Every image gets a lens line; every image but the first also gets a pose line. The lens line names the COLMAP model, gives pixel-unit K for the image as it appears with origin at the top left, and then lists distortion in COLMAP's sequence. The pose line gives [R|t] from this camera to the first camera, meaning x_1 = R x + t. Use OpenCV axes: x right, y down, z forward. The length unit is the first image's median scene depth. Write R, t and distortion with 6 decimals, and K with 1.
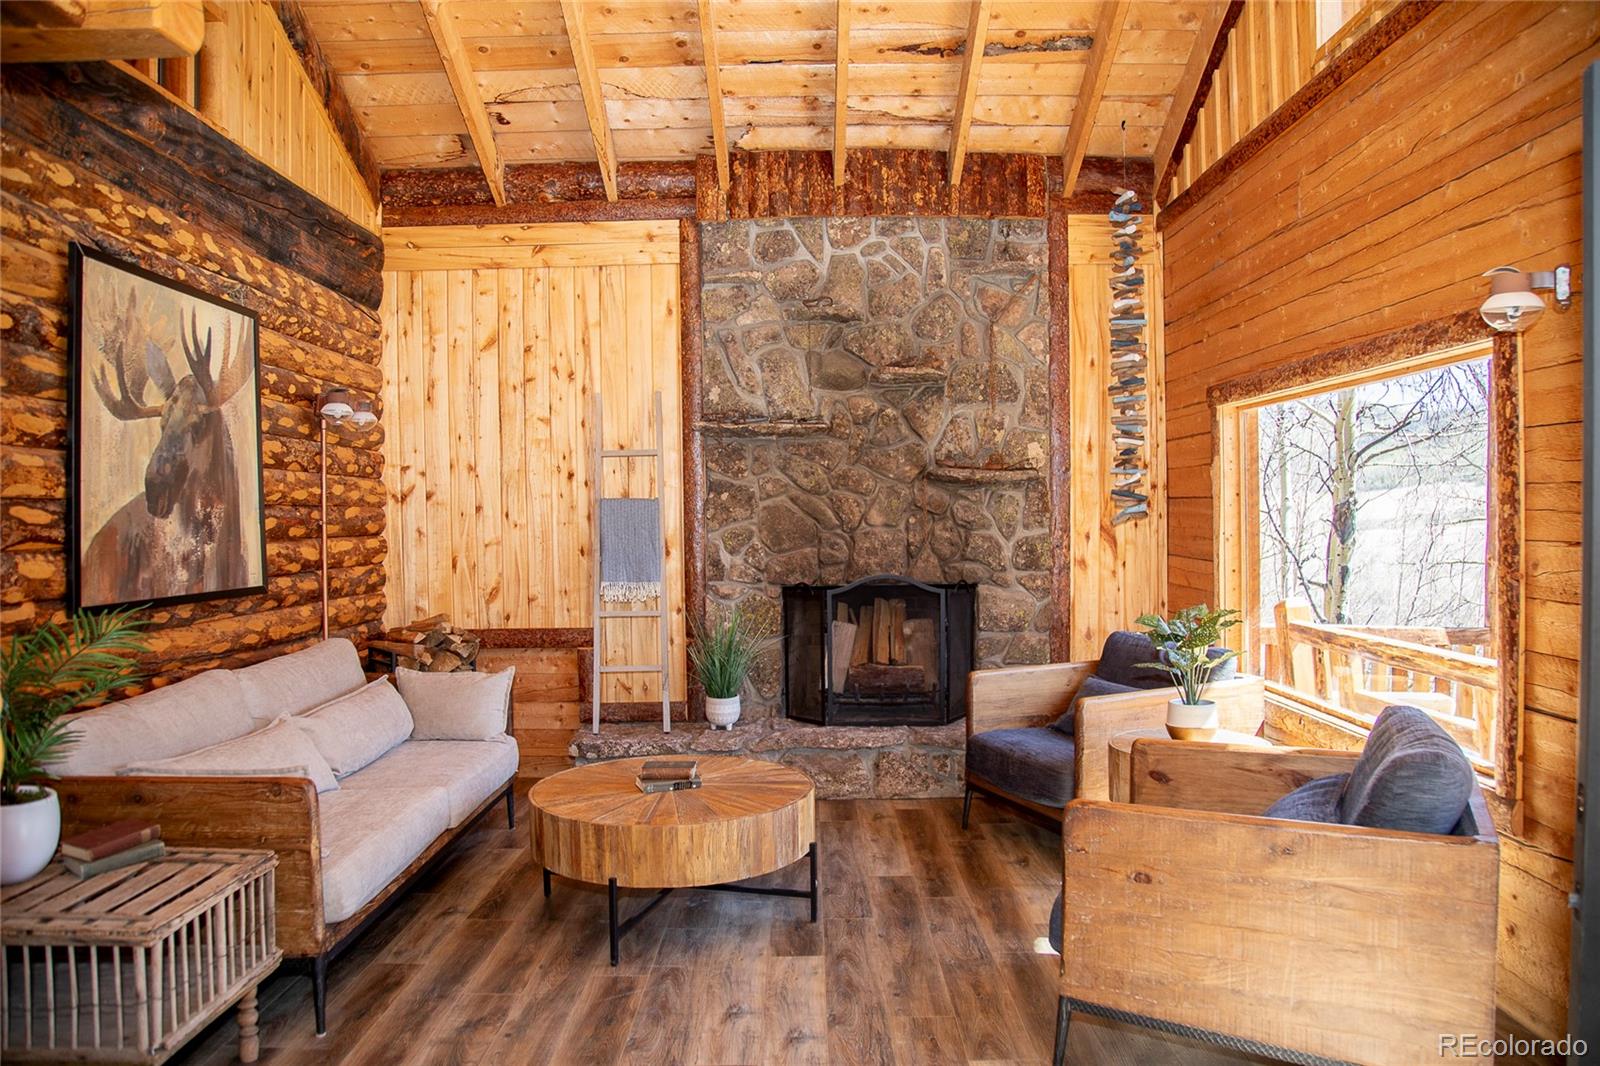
lens RADIAL K [[1089.5, 0, 804.1], [0, 1089.5, 541.8], [0, 0, 1]] dist [-0.125139, 0.068442]
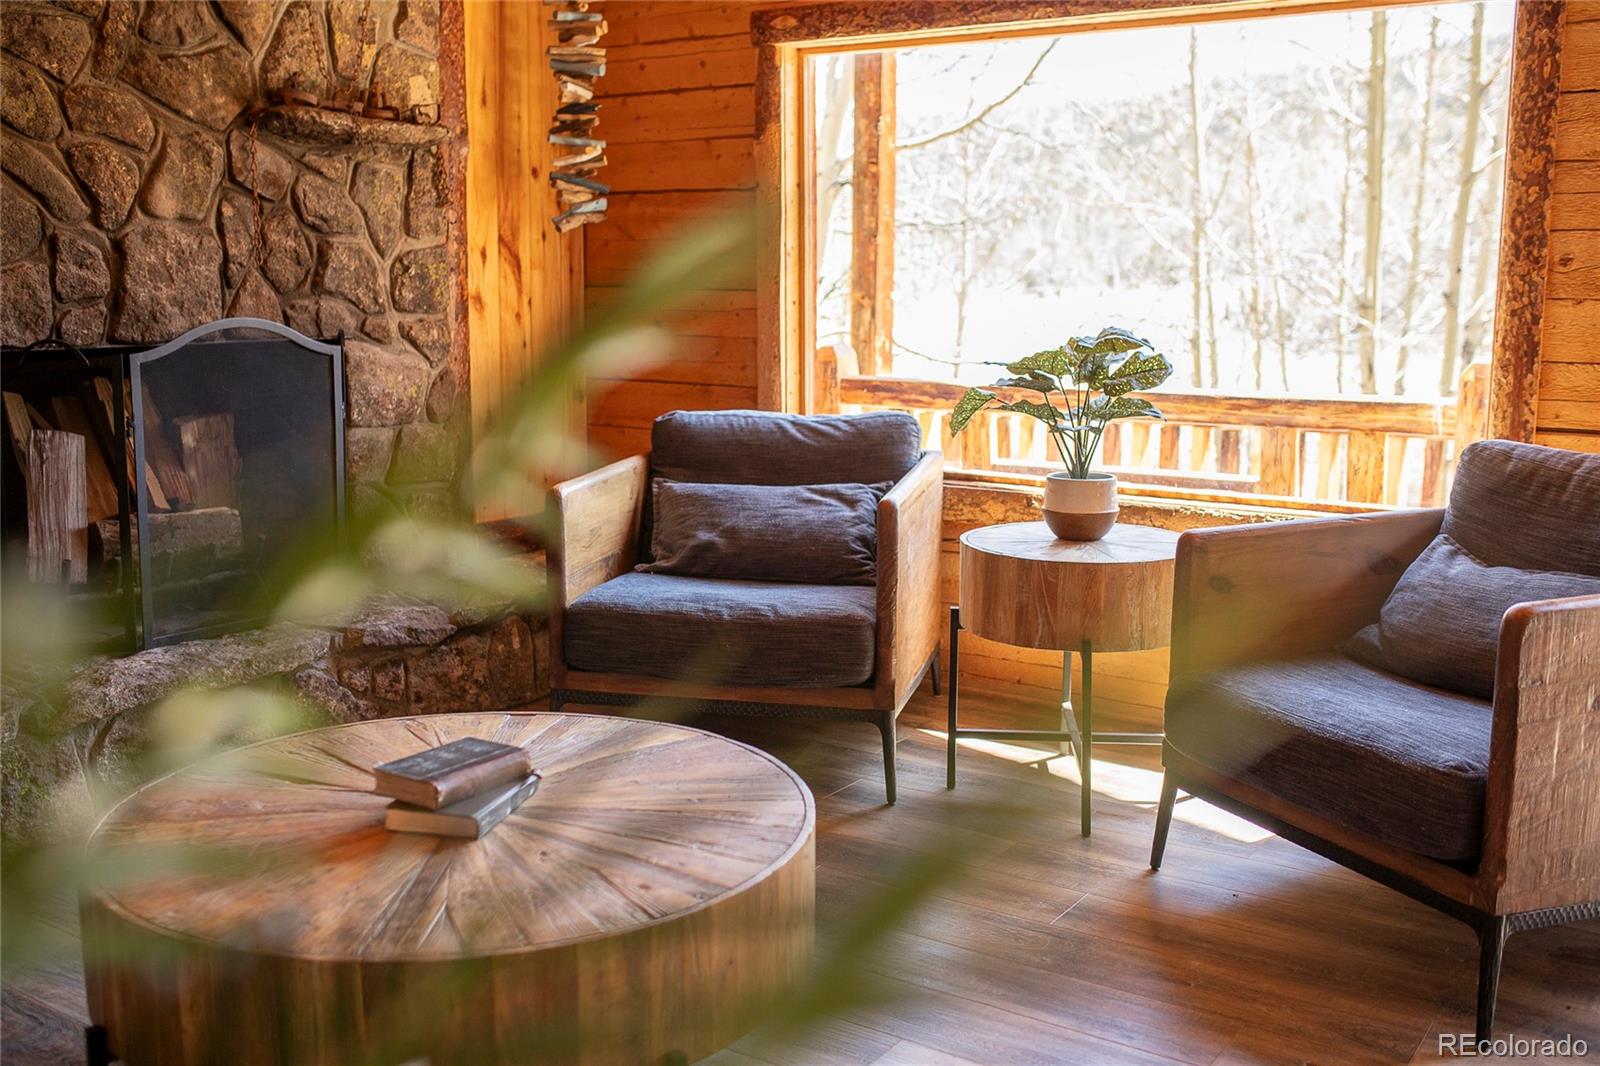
lens RADIAL K [[1543.7, 0, 799.8], [0, 1543.7, 534.9], [0, 0, 1]] dist [-0.031380, 0.000000]
pose [[0.561024, -0.119873, 0.819074, -0.343027], [0.010260, 0.990391, 0.137918, 0.032616], [-0.827736, -0.068971, 0.556863, 0.394198]]
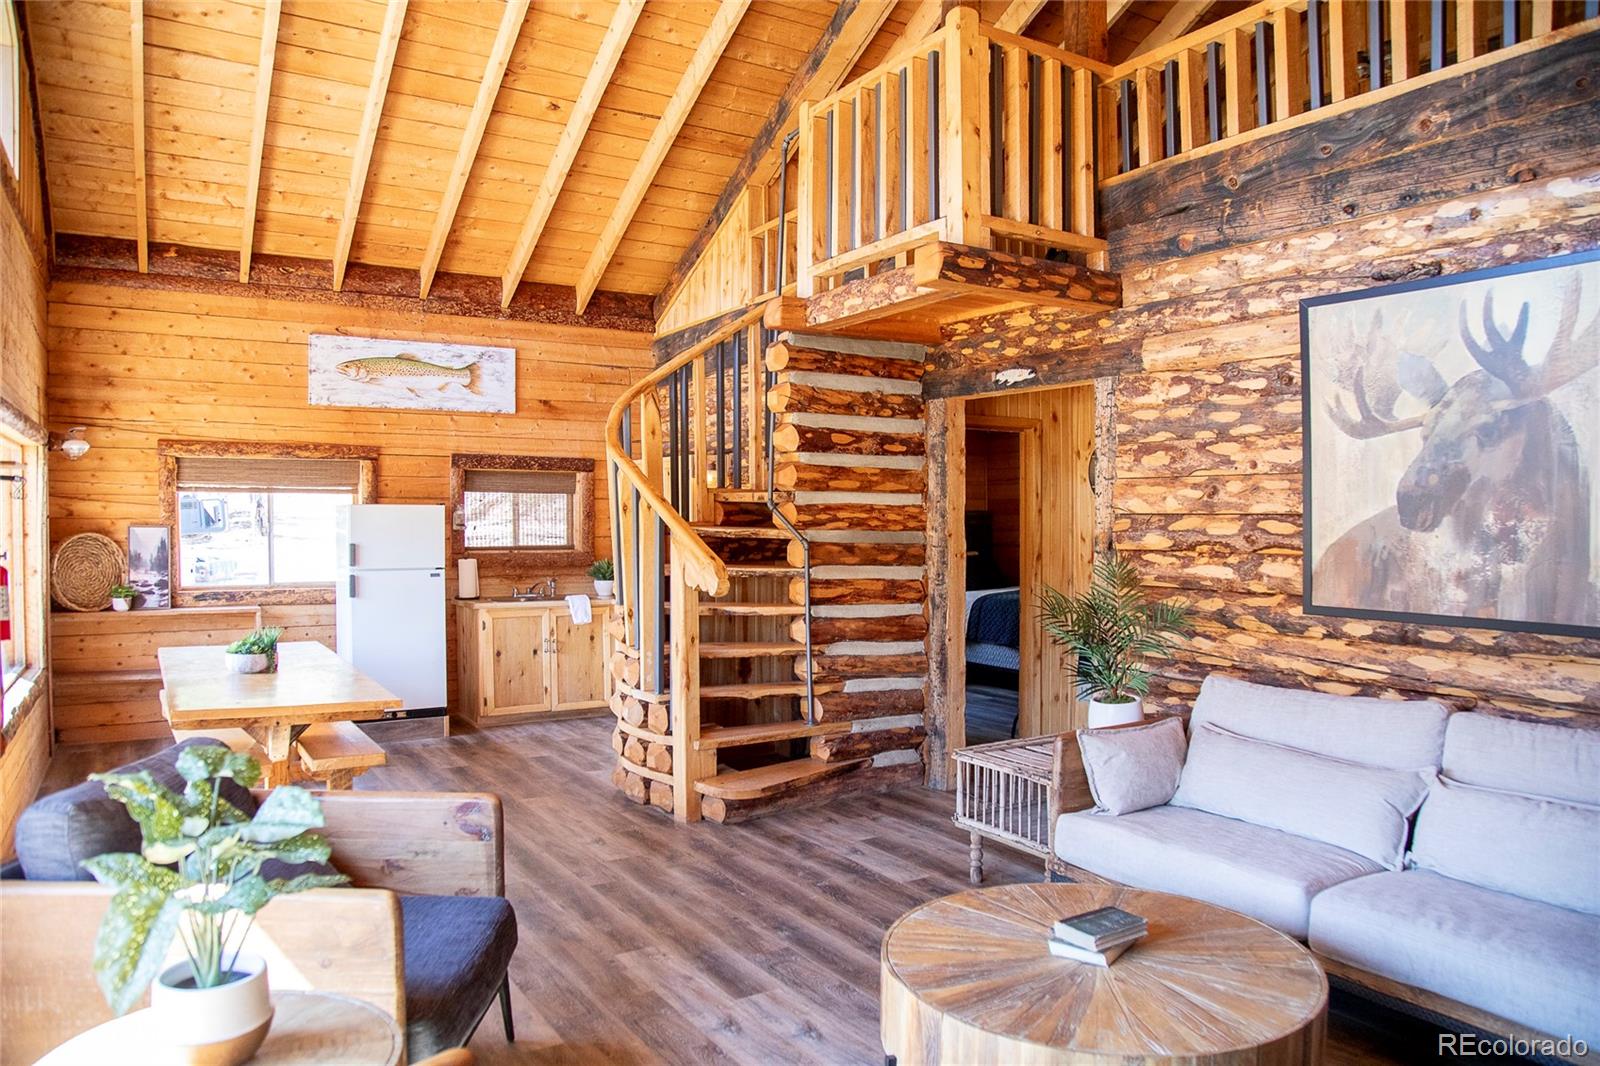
lens RADIAL K [[1089.5, 0, 812.2], [0, 1089.5, 556.0], [0, 0, 1]] dist [-0.125139, 0.068442]
pose [[-0.840114, 0.027979, -0.541687, 0.247435], [-0.005216, 0.998206, 0.059648, -0.035451], [0.542384, 0.052937, -0.838461, 0.969338]]
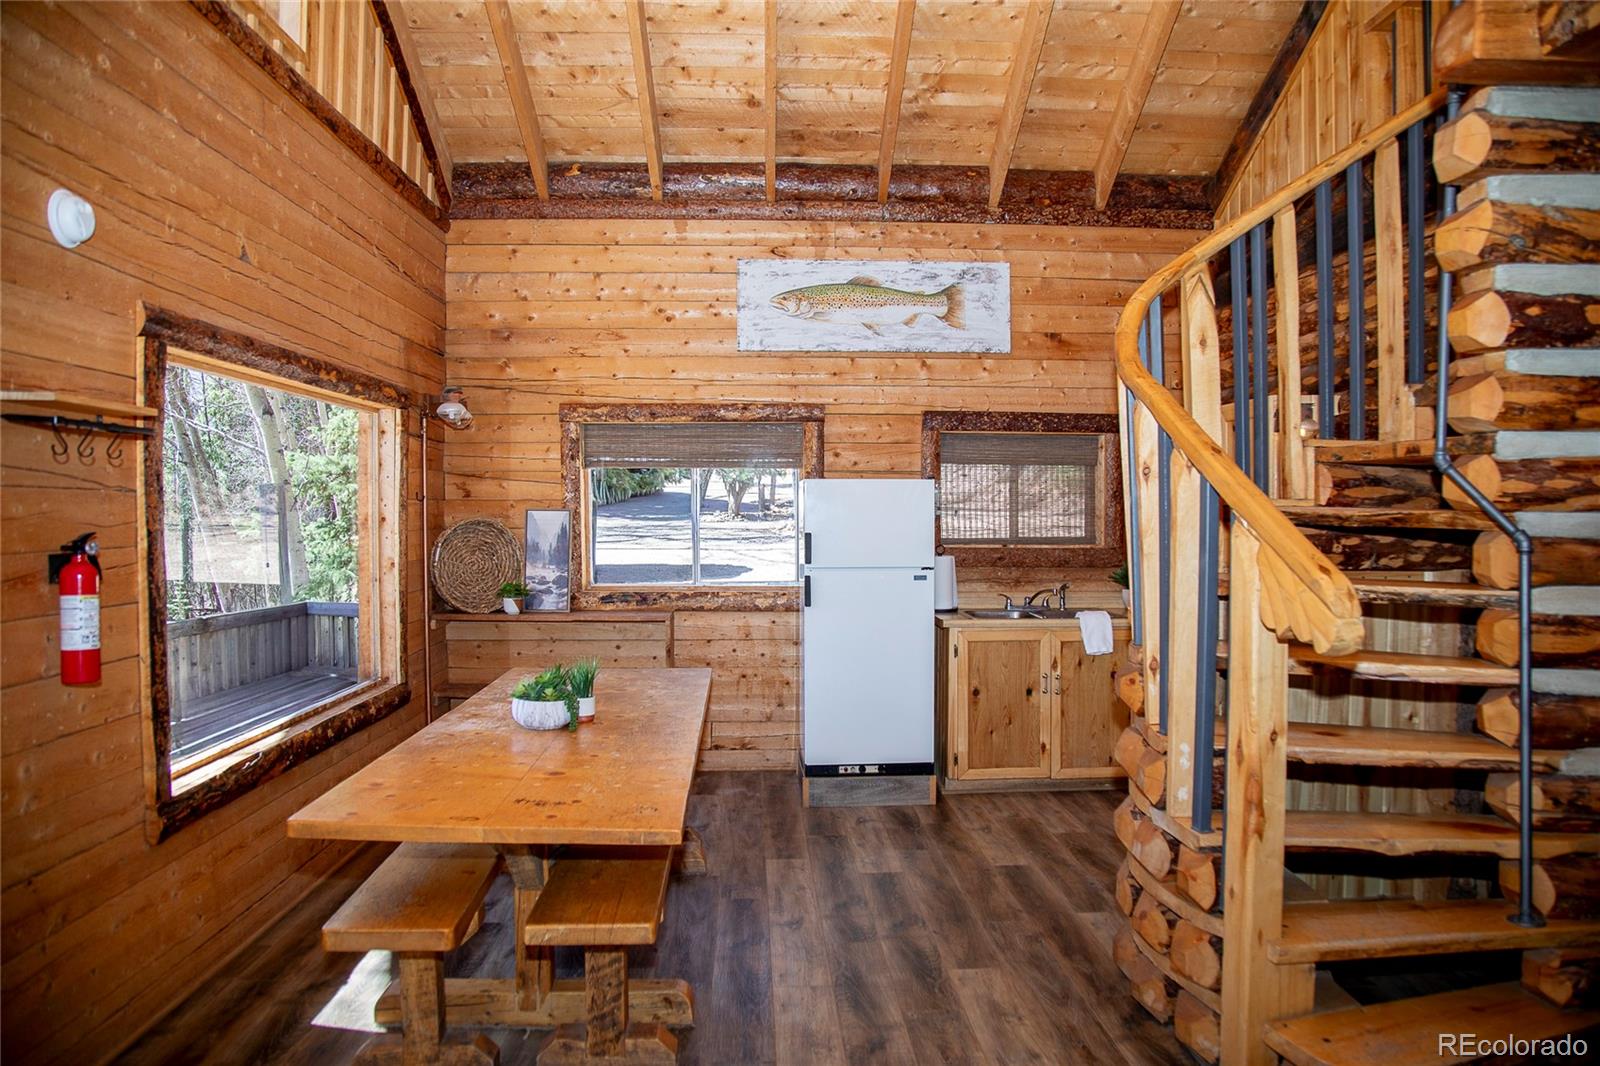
lens RADIAL K [[1089.5, 0, 812.2], [0, 1089.5, 547.1], [0, 0, 1]] dist [-0.125139, 0.068442]
pose [[-0.998083, 0.015651, -0.059873, 0.050479], [0.012166, 0.998234, 0.058140, -0.014580], [0.060677, 0.057301, -0.996511, 0.567215]]
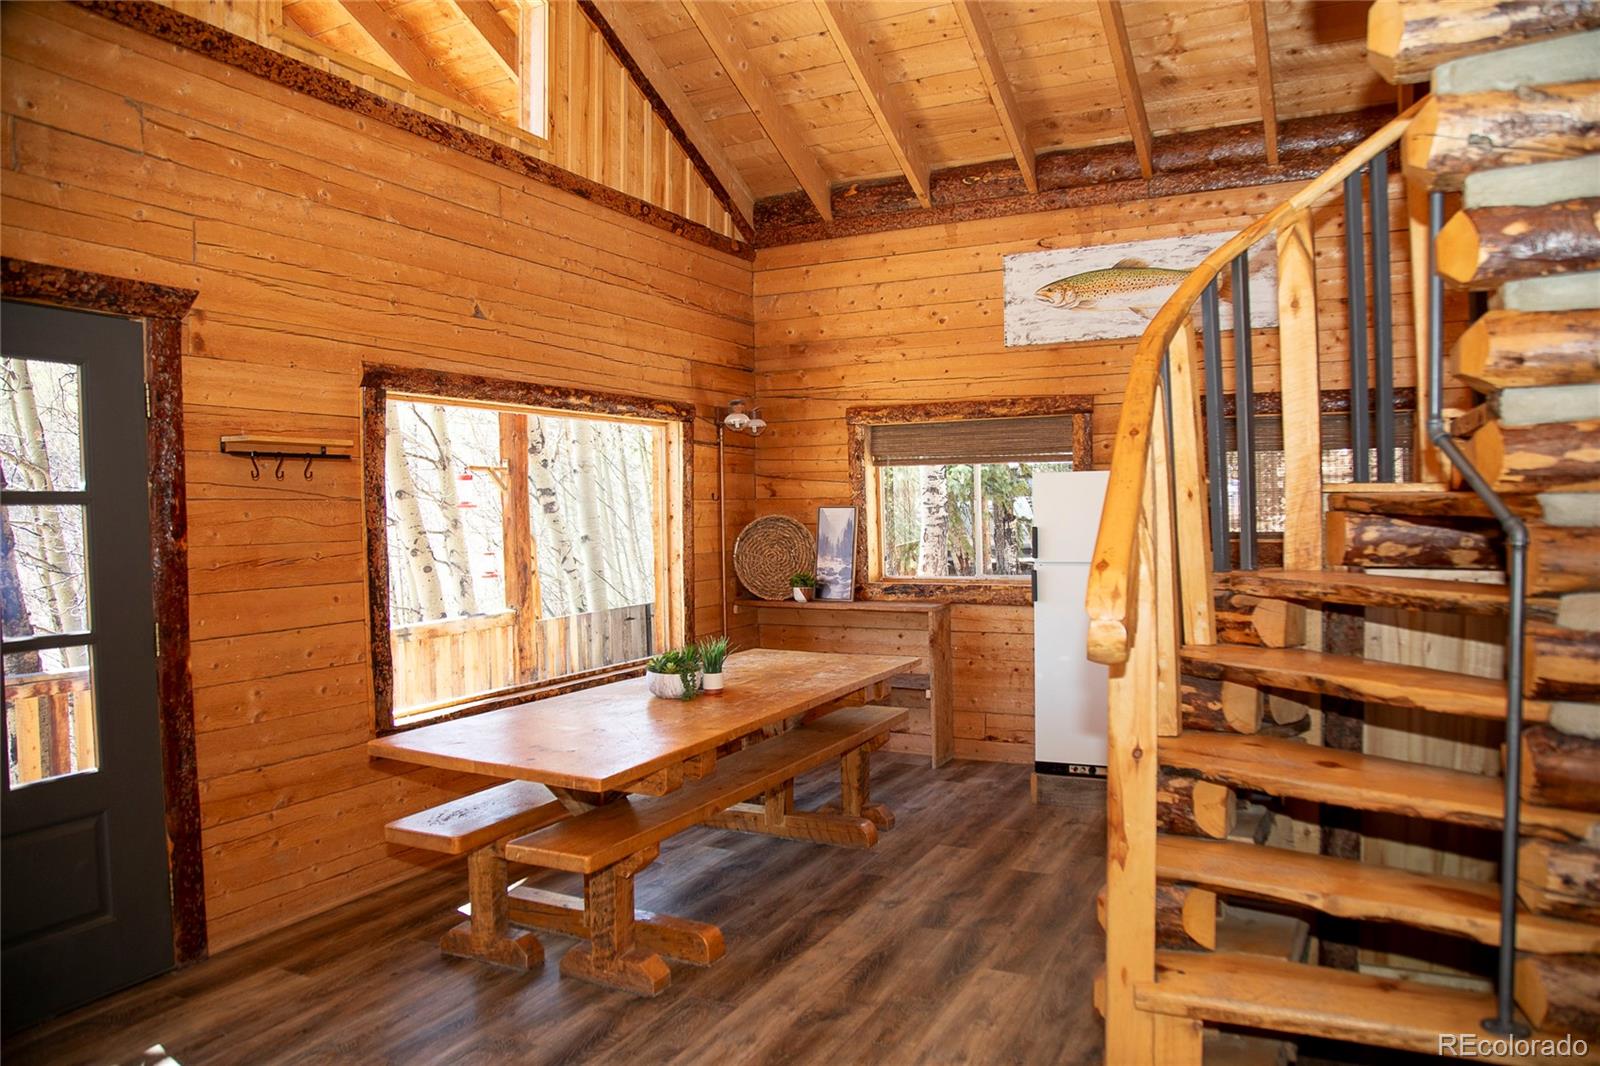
lens RADIAL K [[1089.5, 0, 812.3], [0, 1089.5, 550.7], [0, 0, 1]] dist [-0.125139, 0.068442]
pose [[-0.897540, 0.011692, 0.440778, -0.227518], [0.038668, 0.997884, 0.052270, -0.008038], [-0.439234, 0.063959, -0.896093, 0.546541]]
